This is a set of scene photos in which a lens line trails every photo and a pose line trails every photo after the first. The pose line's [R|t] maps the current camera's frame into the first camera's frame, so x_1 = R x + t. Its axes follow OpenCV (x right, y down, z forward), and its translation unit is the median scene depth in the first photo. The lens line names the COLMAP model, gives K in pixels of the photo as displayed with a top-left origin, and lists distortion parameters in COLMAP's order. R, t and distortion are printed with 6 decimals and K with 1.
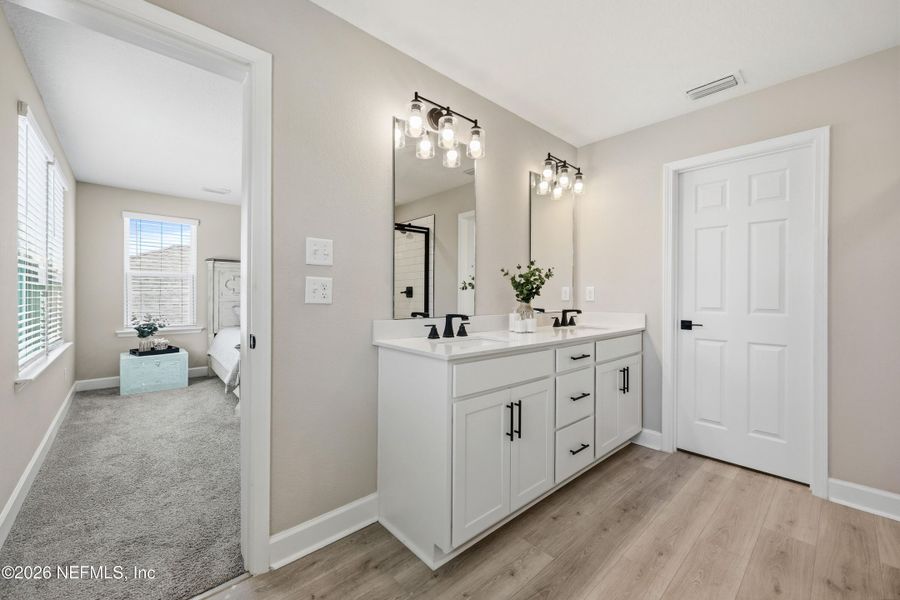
lens RADIAL K [[358.9, 0, 450.0], [0, 358.9, 300.0], [0, 0, 1]] dist [0.000396, 0.000069]
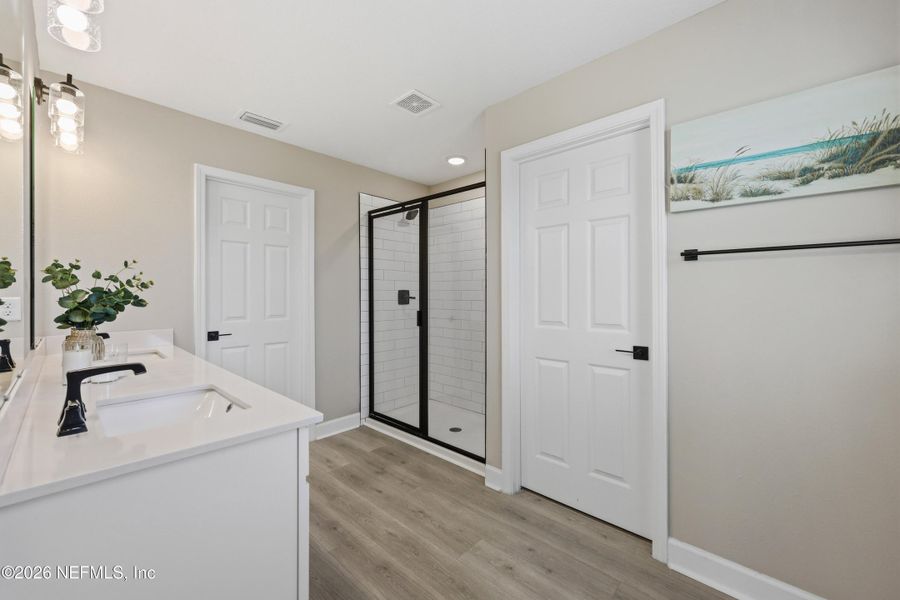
lens RADIAL K [[358.9, 0, 450.0], [0, 358.9, 300.0], [0, 0, 1]] dist [0.000396, 0.000069]
pose [[-0.084464, -0.002149, 0.996424, -0.417080], [0.027849, 0.999602, 0.004517, -0.016743], [-0.996037, 0.028131, -0.084371, 0.493306]]
